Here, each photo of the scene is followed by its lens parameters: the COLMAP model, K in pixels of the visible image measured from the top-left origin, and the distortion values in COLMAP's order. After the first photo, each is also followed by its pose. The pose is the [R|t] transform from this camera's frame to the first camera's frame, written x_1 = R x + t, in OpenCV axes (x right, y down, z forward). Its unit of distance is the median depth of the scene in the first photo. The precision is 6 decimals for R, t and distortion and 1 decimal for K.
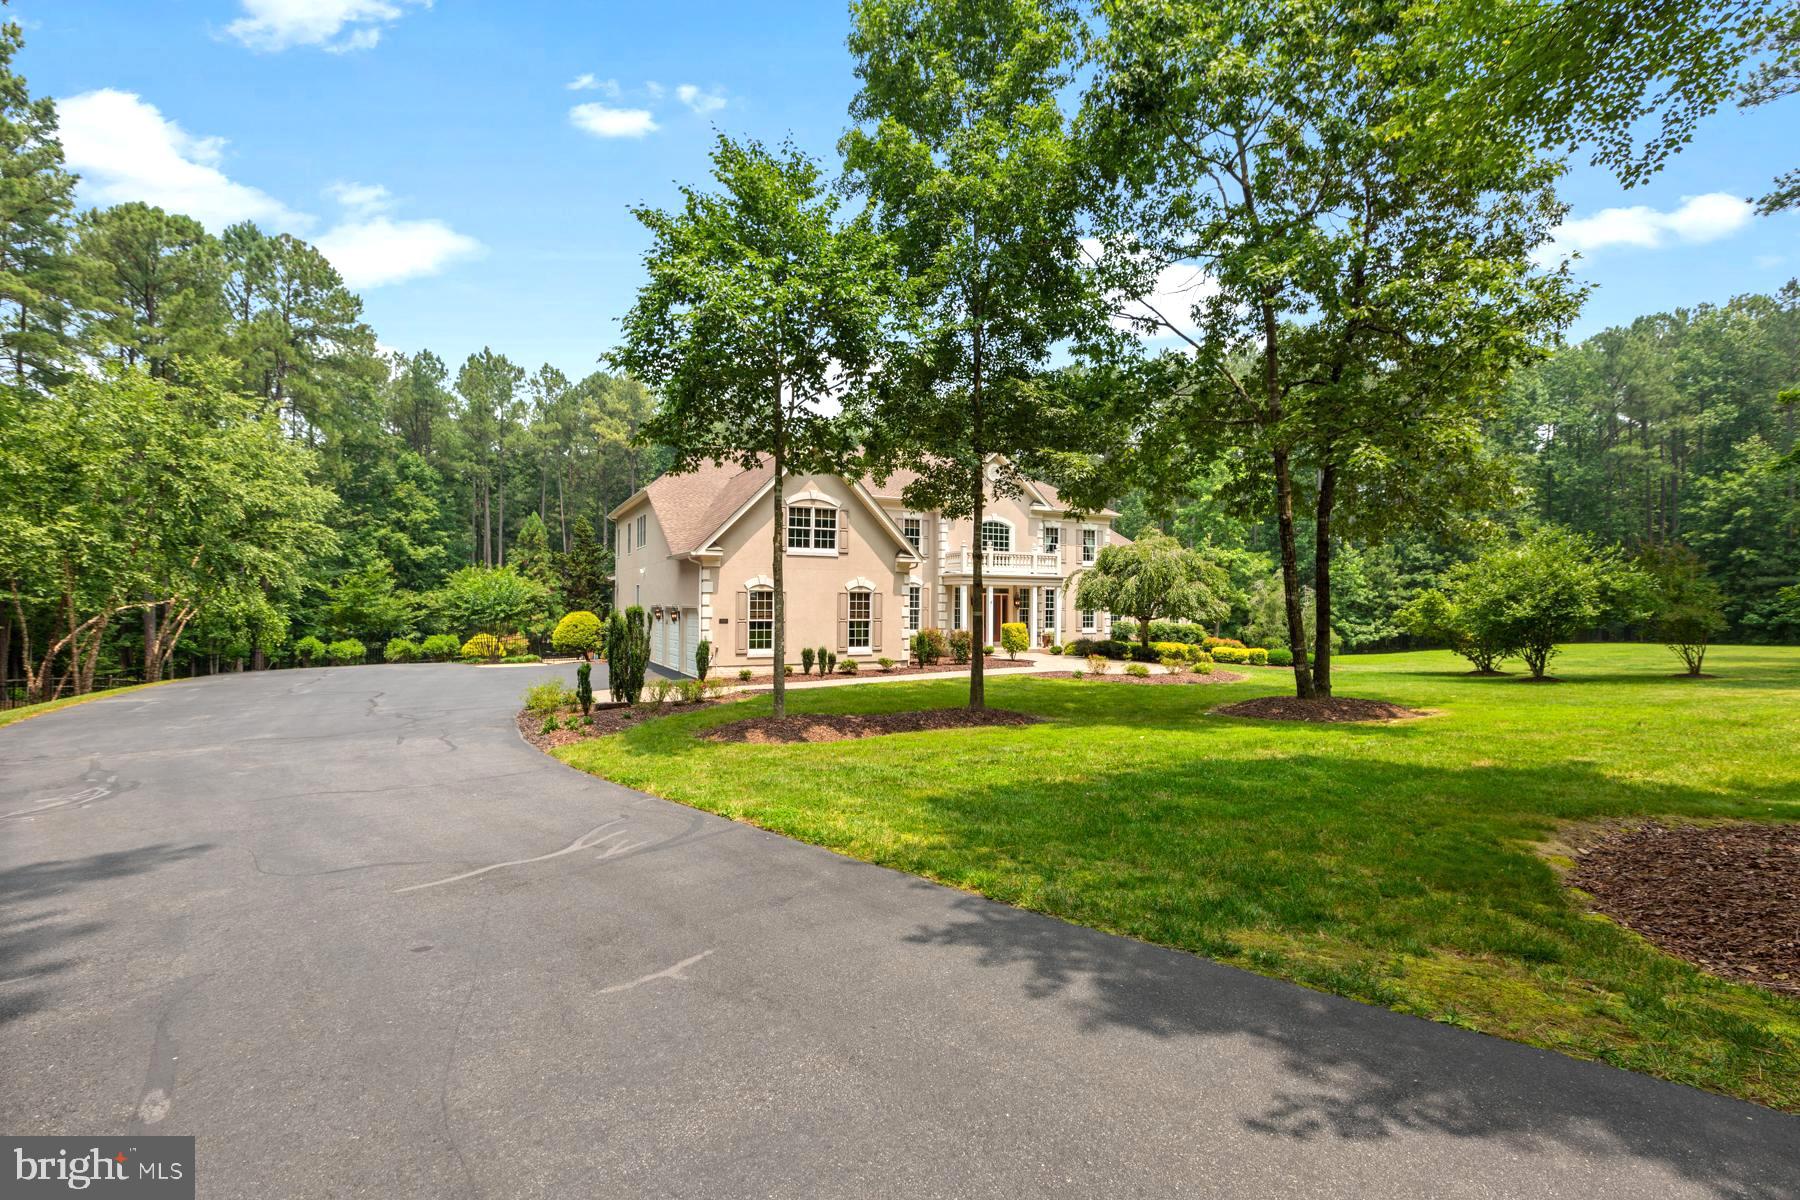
lens RADIAL K [[885.0, 0, 903.5], [0, 885.0, 598.5], [0, 0, 1]] dist [-0.003102, -0.000627]
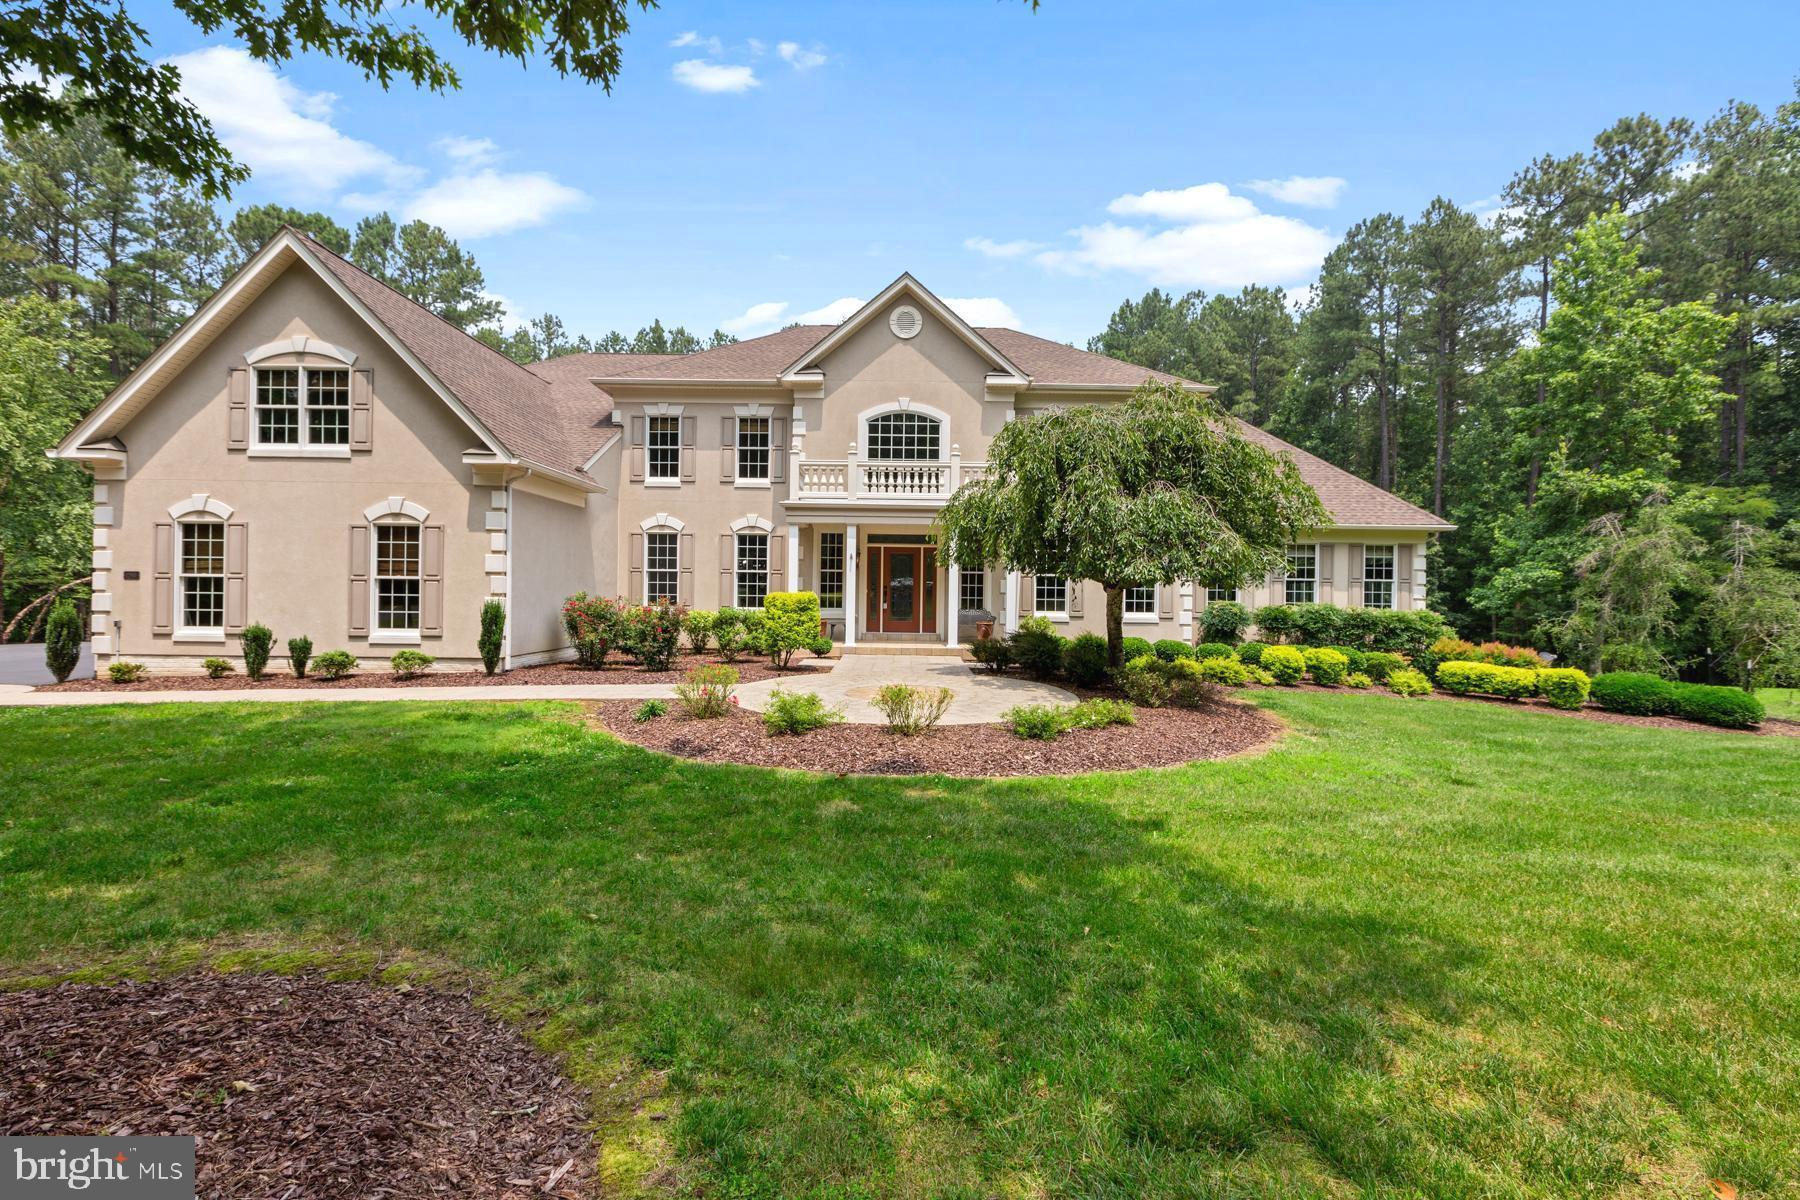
lens RADIAL K [[885.0, 0, 903.5], [0, 885.0, 598.5], [0, 0, 1]] dist [-0.003102, -0.000627]
pose [[0.884637, 0.011109, -0.466149, 0.470523], [-0.007540, 0.999926, 0.009521, 0.029668], [0.466220, -0.004908, 0.884655, 0.687165]]
